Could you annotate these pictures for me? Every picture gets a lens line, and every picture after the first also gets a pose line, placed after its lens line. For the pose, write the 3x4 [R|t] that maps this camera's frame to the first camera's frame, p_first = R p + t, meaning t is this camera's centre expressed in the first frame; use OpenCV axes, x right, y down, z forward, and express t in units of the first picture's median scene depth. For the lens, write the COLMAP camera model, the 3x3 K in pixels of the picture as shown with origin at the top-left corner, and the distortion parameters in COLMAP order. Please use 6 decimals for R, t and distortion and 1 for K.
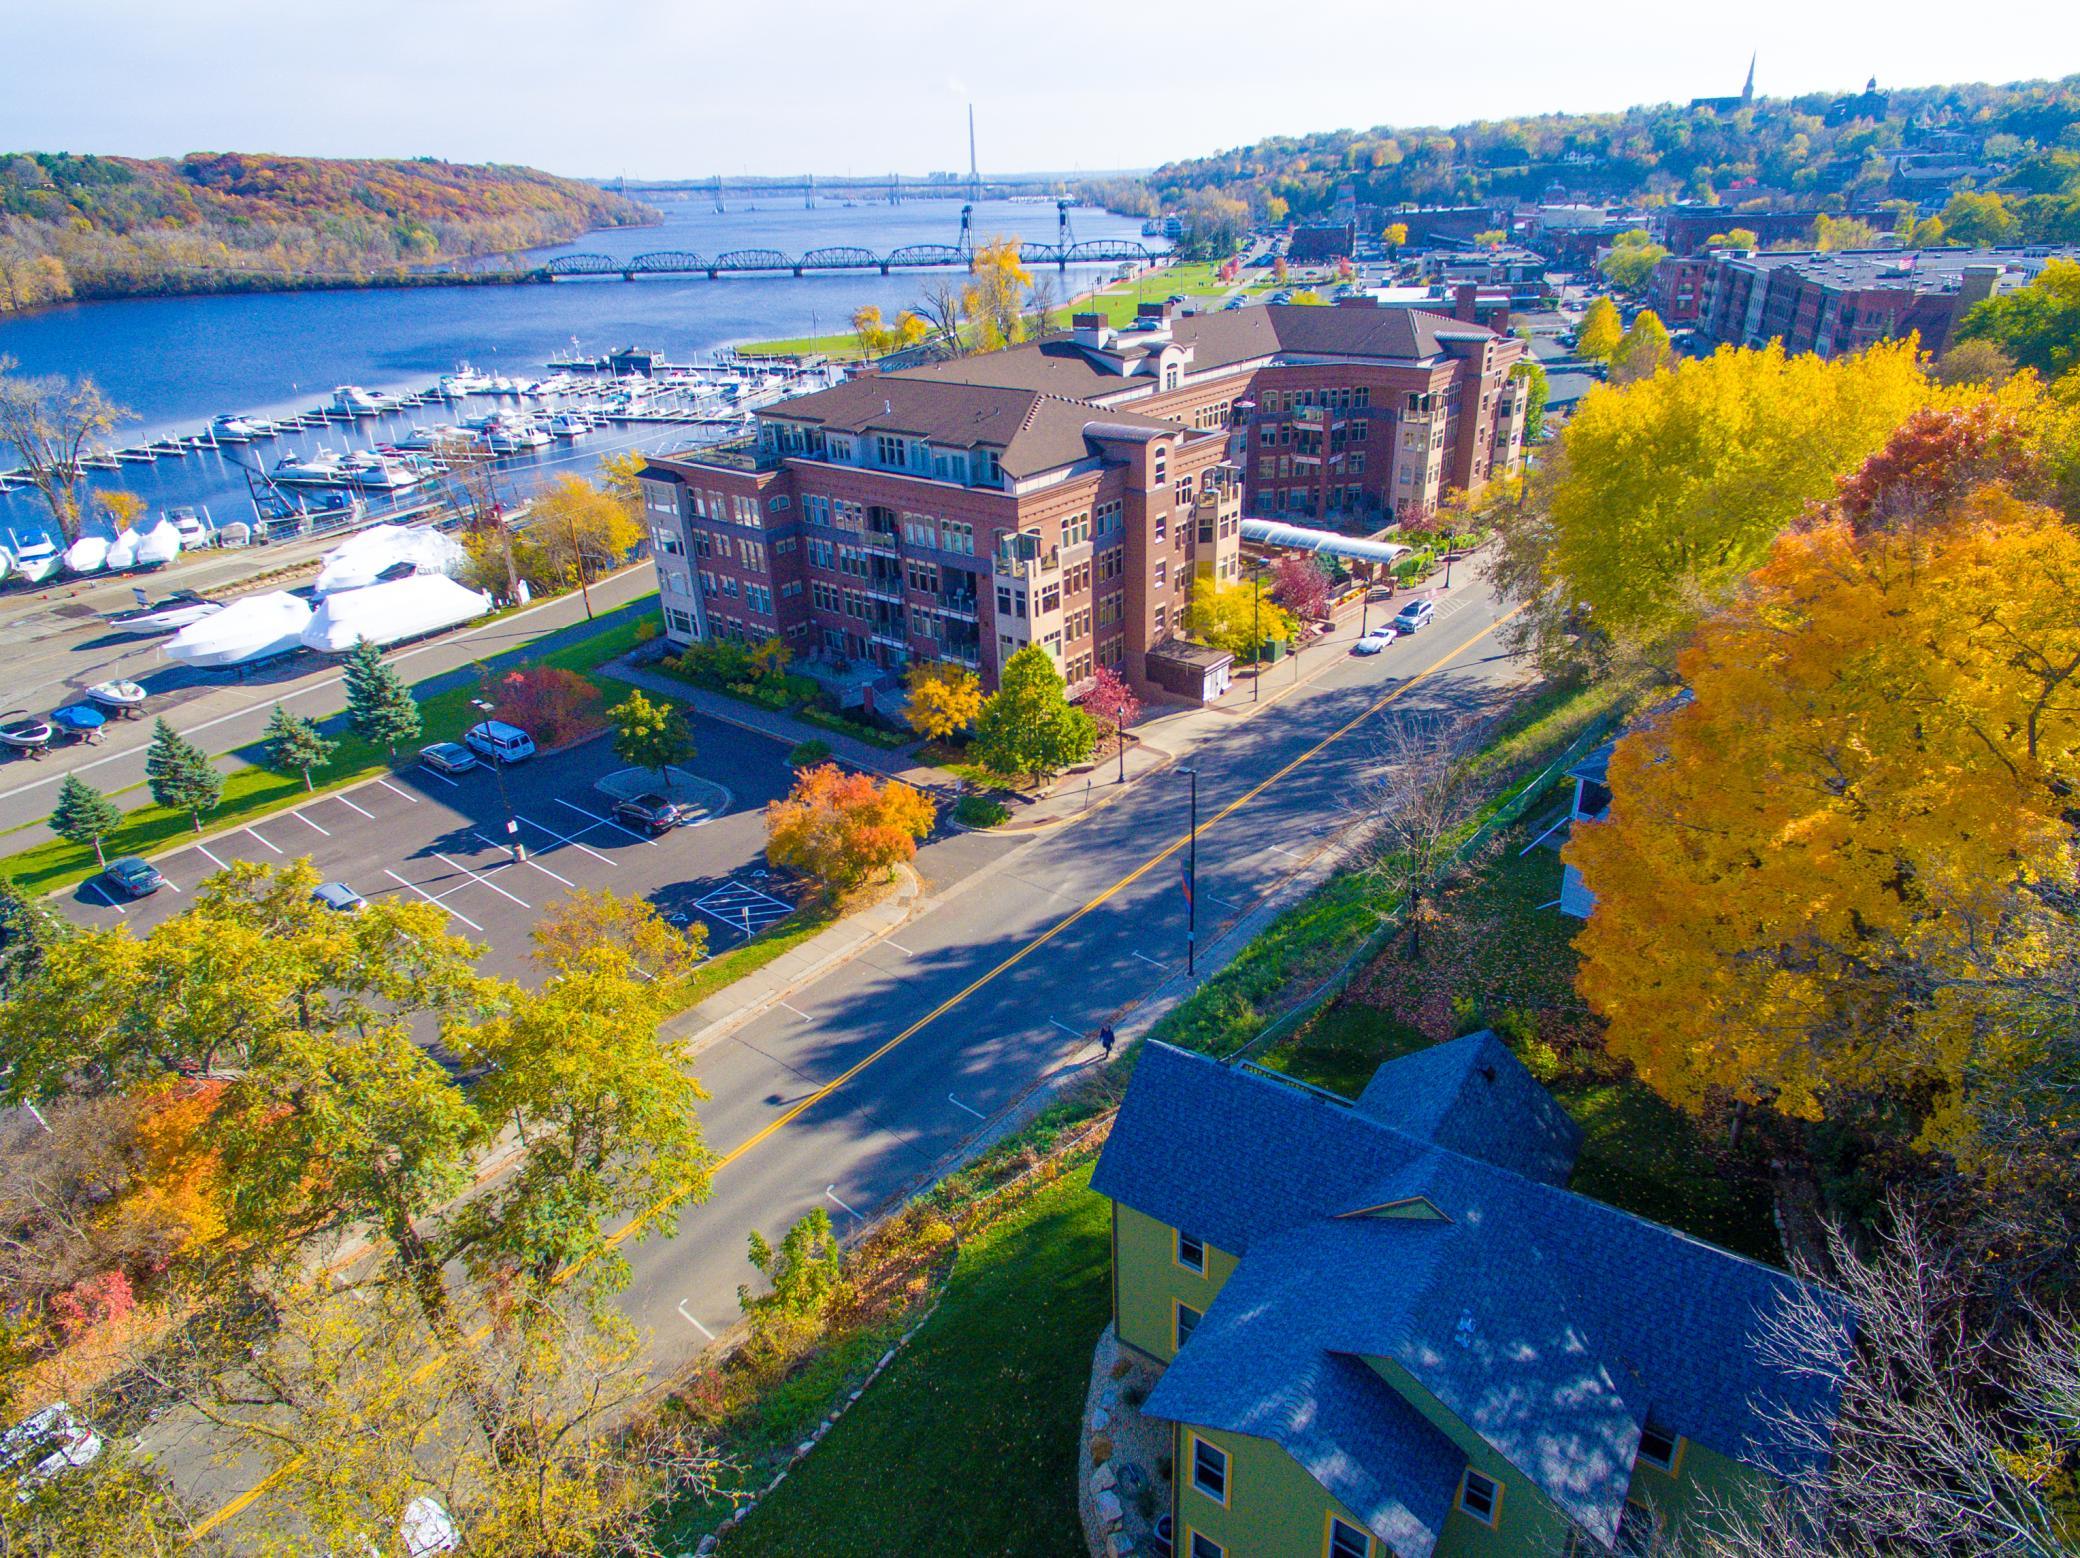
lens RADIAL K [[1218.4, 0, 1053.9], [0, 1218.4, 777.1], [0, 0, 1]] dist [0.005407, 0.000757]
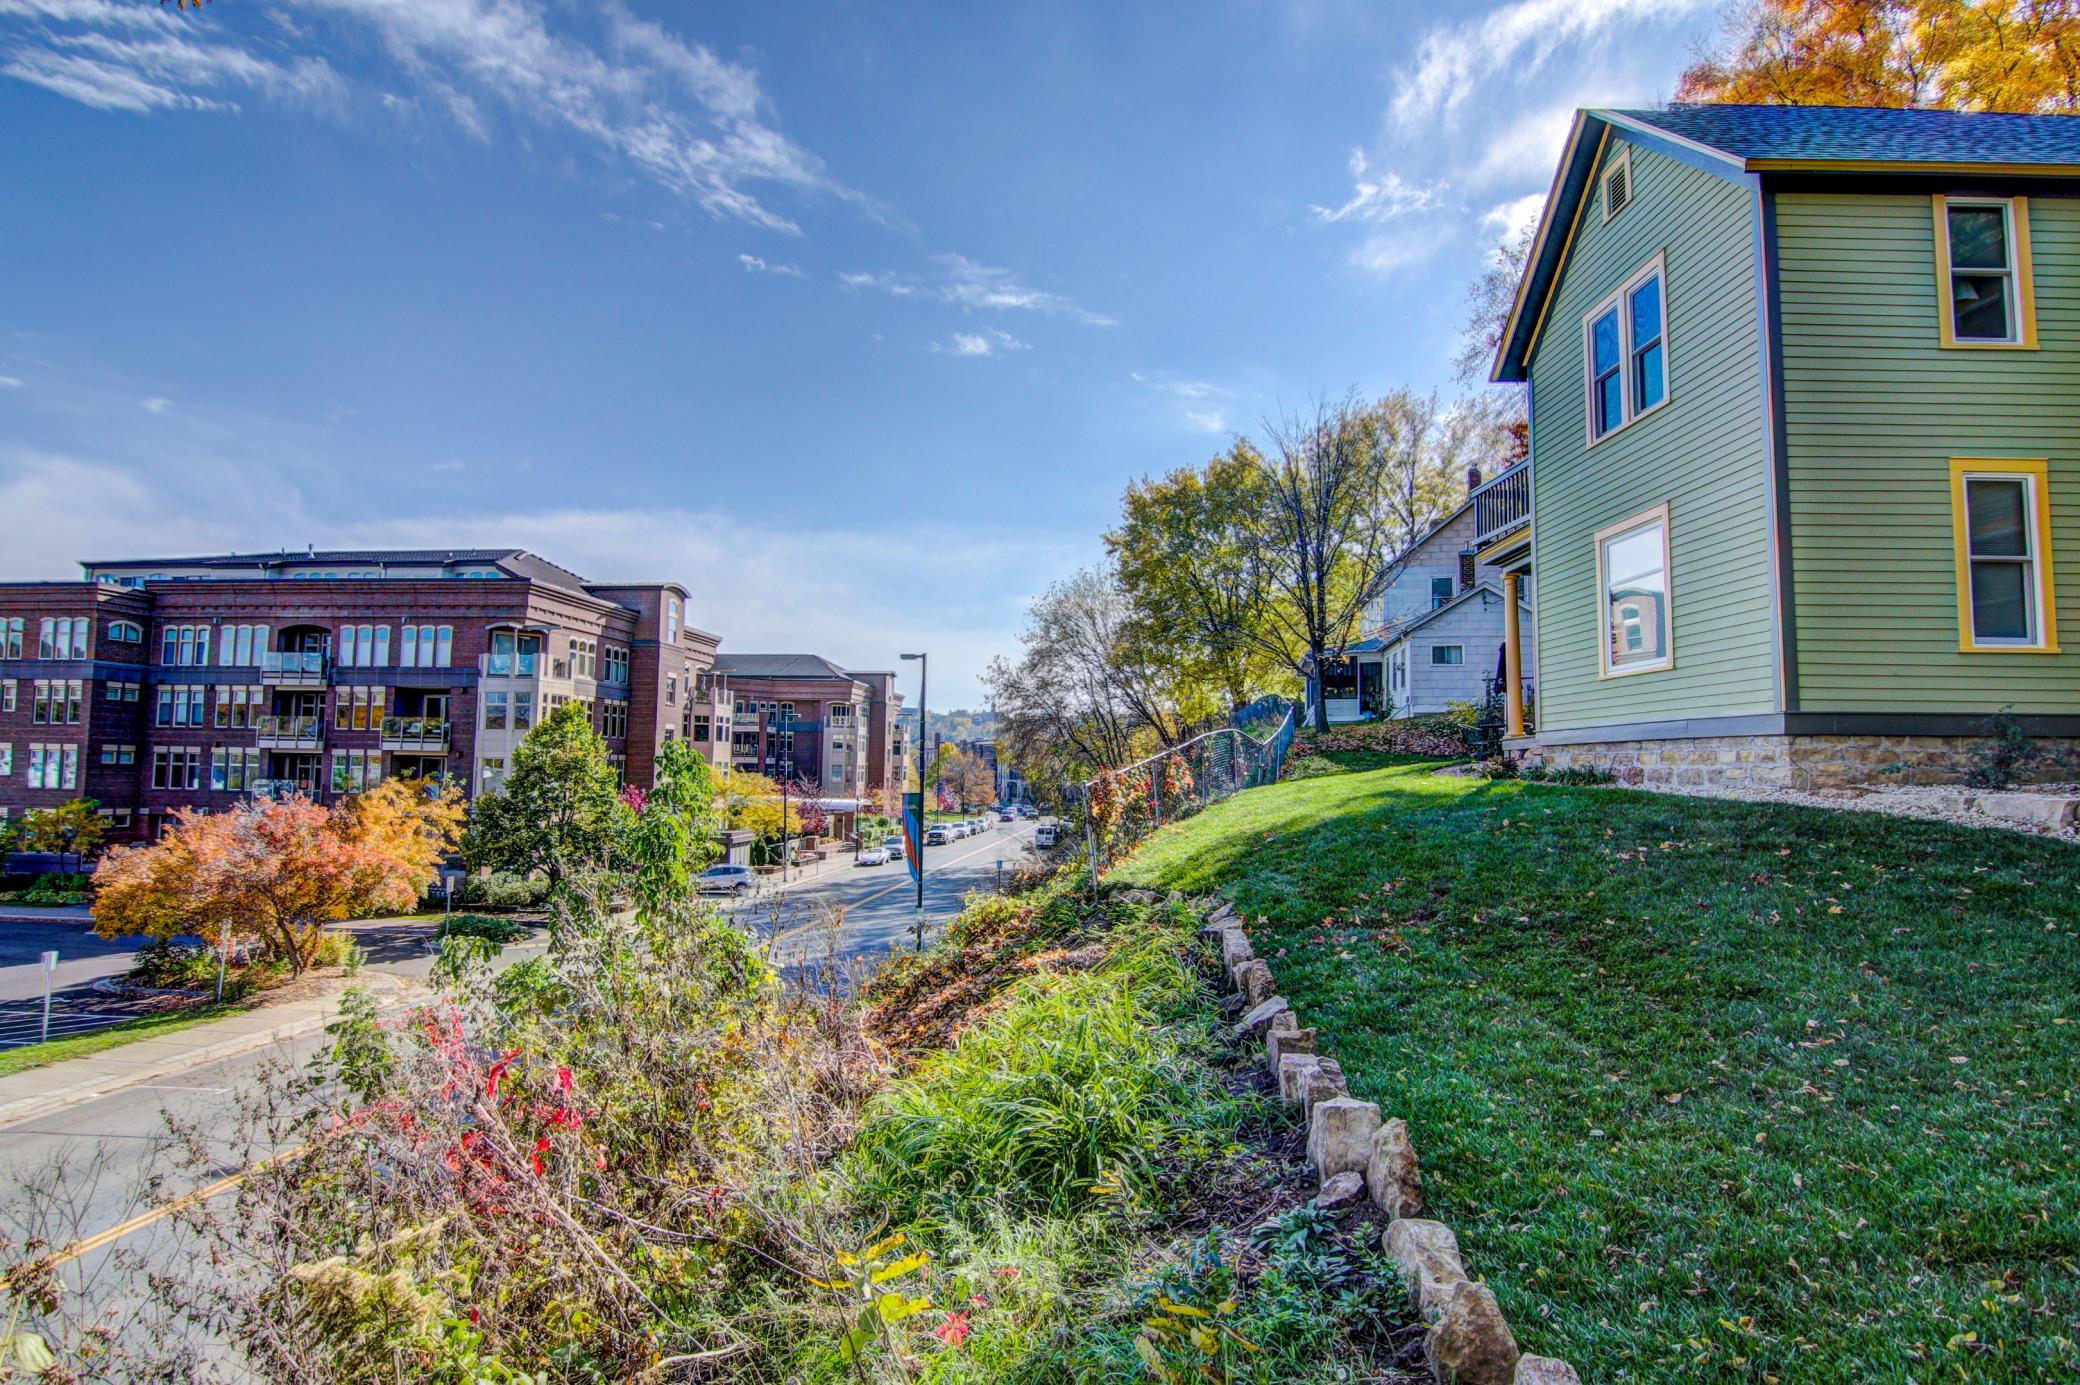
lens RADIAL K [[1074.4, 0, 1006.9], [0, 1074.4, 702.0], [0, 0, 1]] dist [-0.012674, 0.000110]
pose [[0.849370, 0.080016, 0.521697, -0.105159], [0.190439, 0.875394, -0.444318, 0.186766], [-0.492243, 0.476742, 0.728296, 0.297853]]
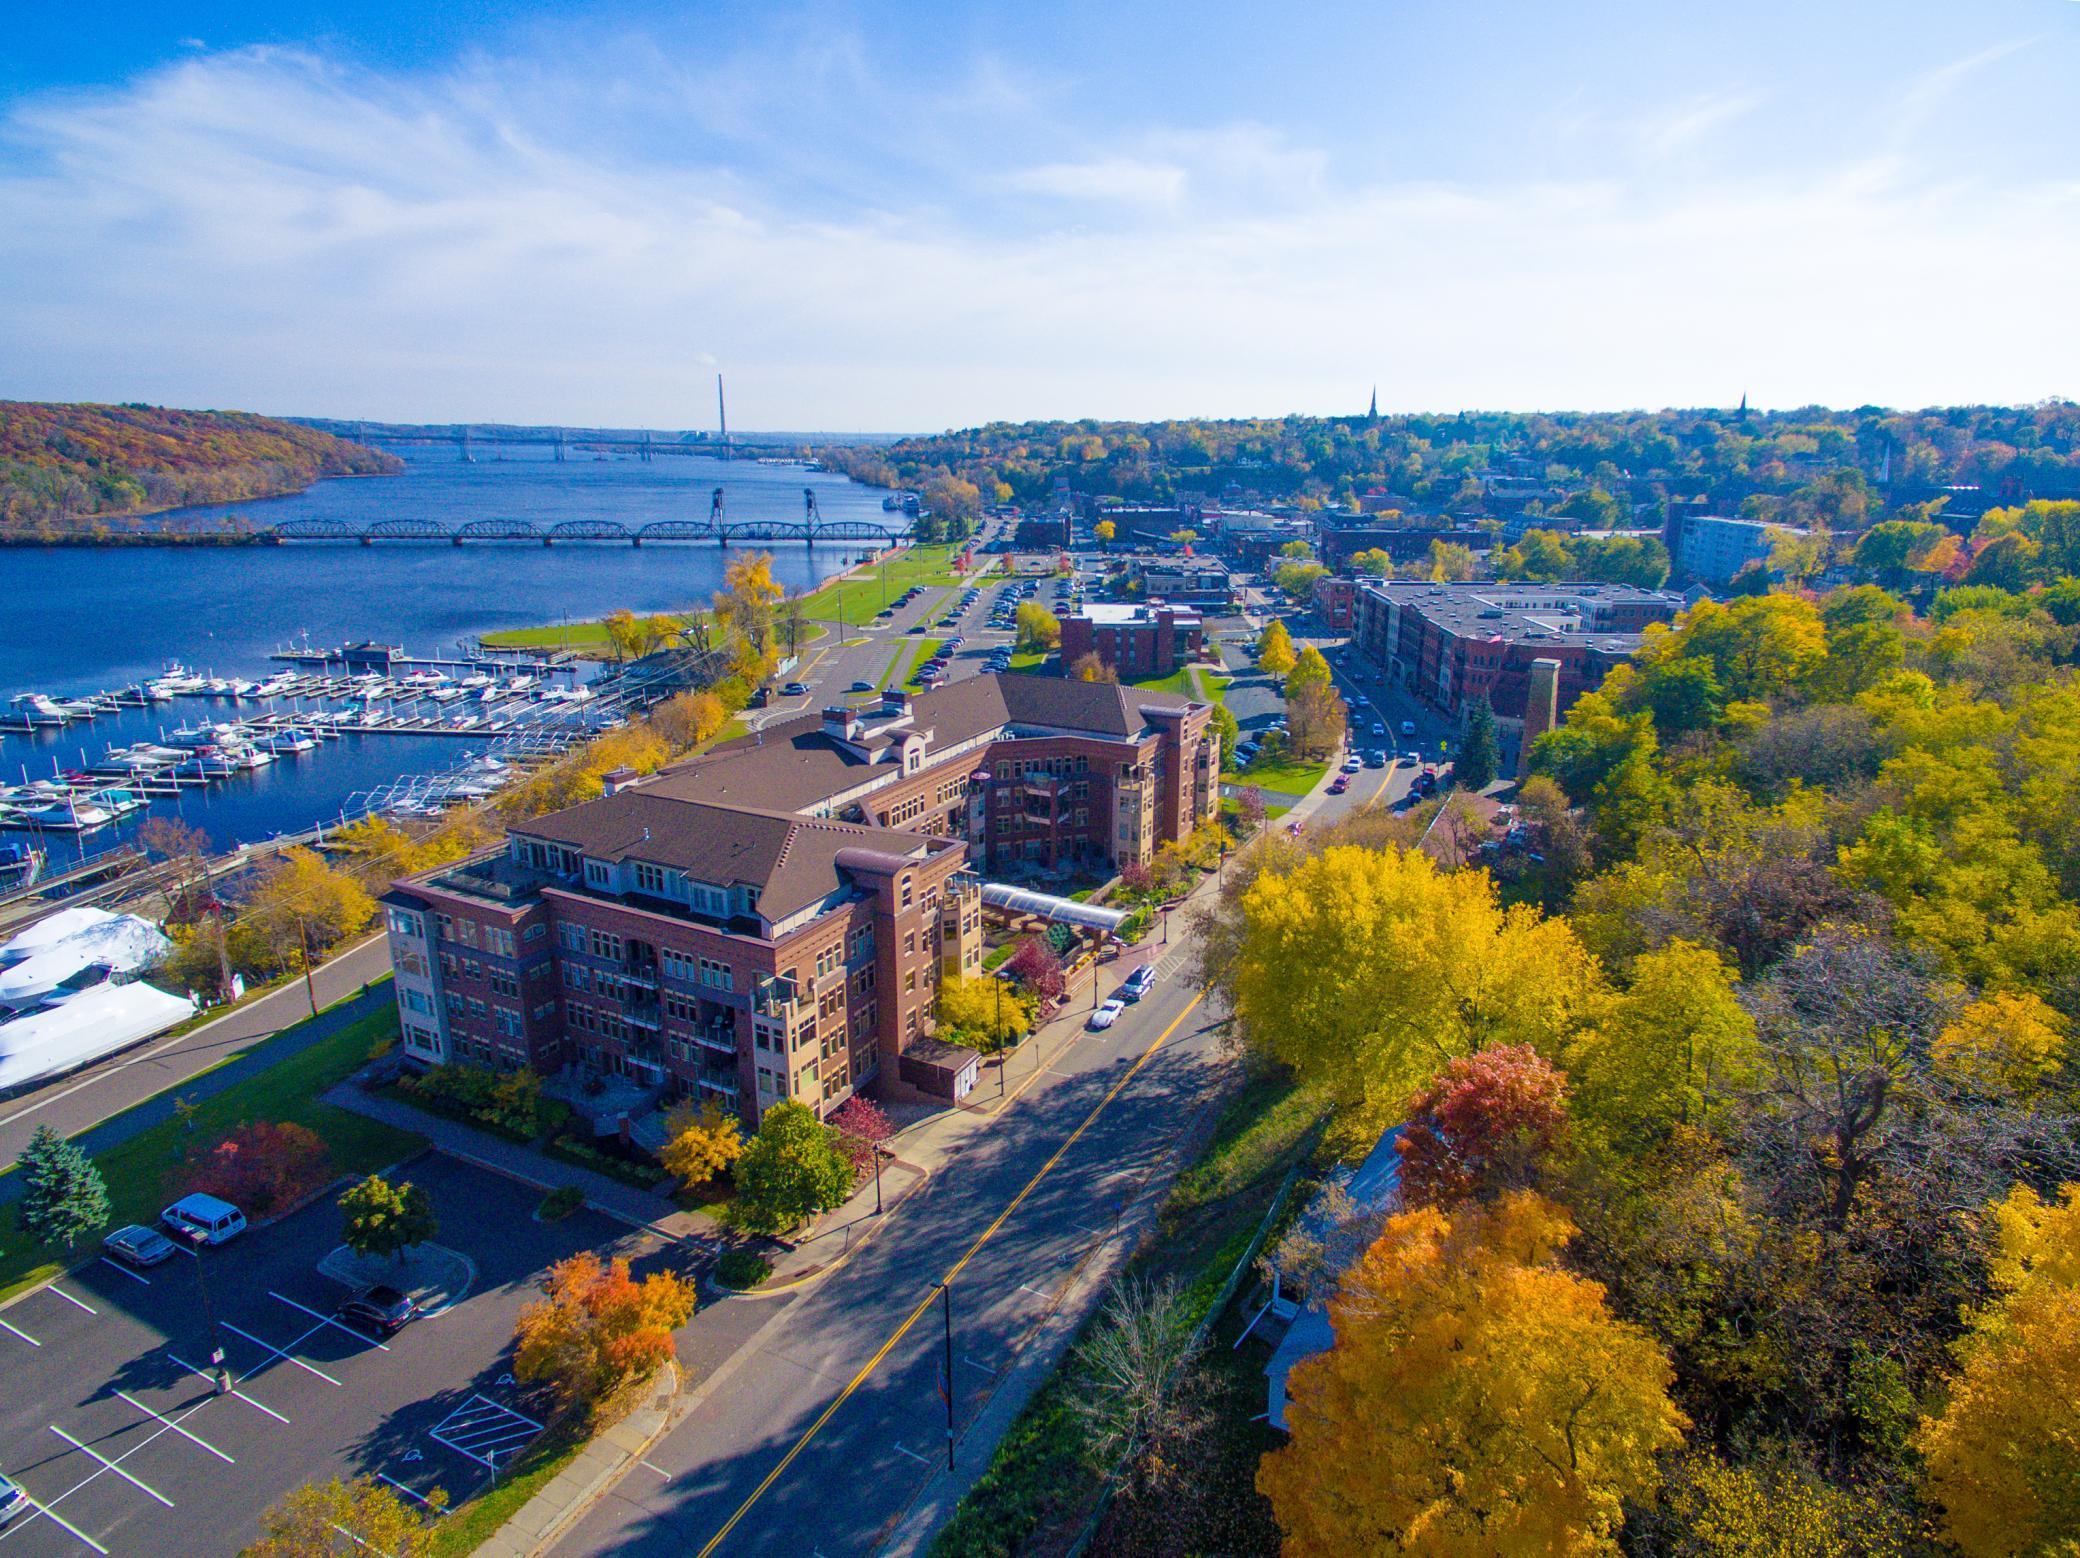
lens RADIAL K [[1171.9, 0, 1071.6], [0, 1171.9, 758.2], [0, 0, 1]] dist [0.006279, 0.001957]
pose [[0.975102, -0.016666, 0.221132, -0.000003], [0.059409, 0.980355, -0.188082, -0.151875], [-0.213653, 0.196536, 0.956936, -0.069540]]
